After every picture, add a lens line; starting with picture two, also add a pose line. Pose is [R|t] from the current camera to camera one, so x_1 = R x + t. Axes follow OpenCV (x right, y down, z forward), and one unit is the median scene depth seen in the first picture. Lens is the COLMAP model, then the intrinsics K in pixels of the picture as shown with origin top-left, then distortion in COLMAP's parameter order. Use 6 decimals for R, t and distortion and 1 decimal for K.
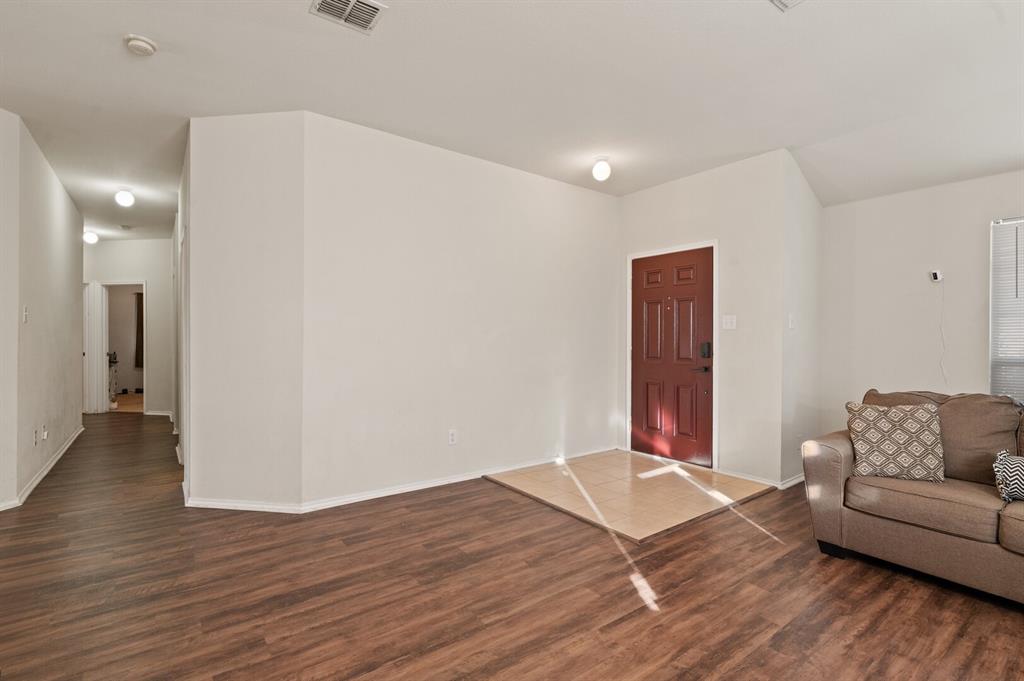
lens RADIAL K [[471.4, 0, 510.8], [0, 471.4, 345.9], [0, 0, 1]] dist [-0.011187, 0.001947]
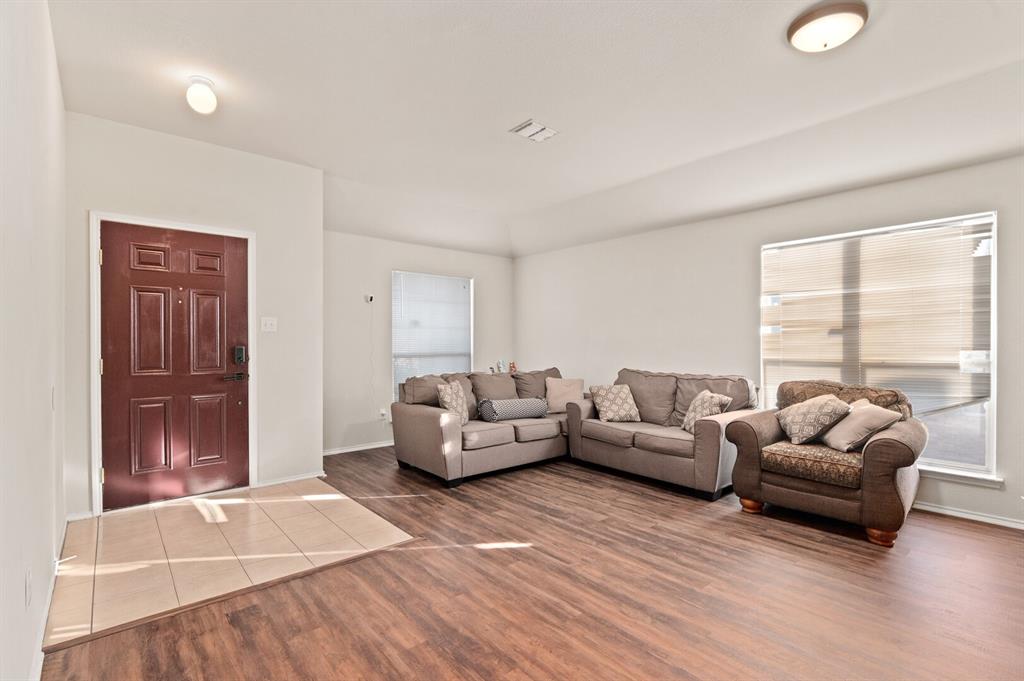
lens RADIAL K [[471.4, 0, 511.8], [0, 471.4, 337.6], [0, 0, 1]] dist [-0.011187, 0.001947]
pose [[-0.071198, 0.010141, 0.997411, -0.837280], [0.015531, 0.999838, -0.009057, -0.010295], [-0.997341, 0.014846, -0.071344, 0.936731]]
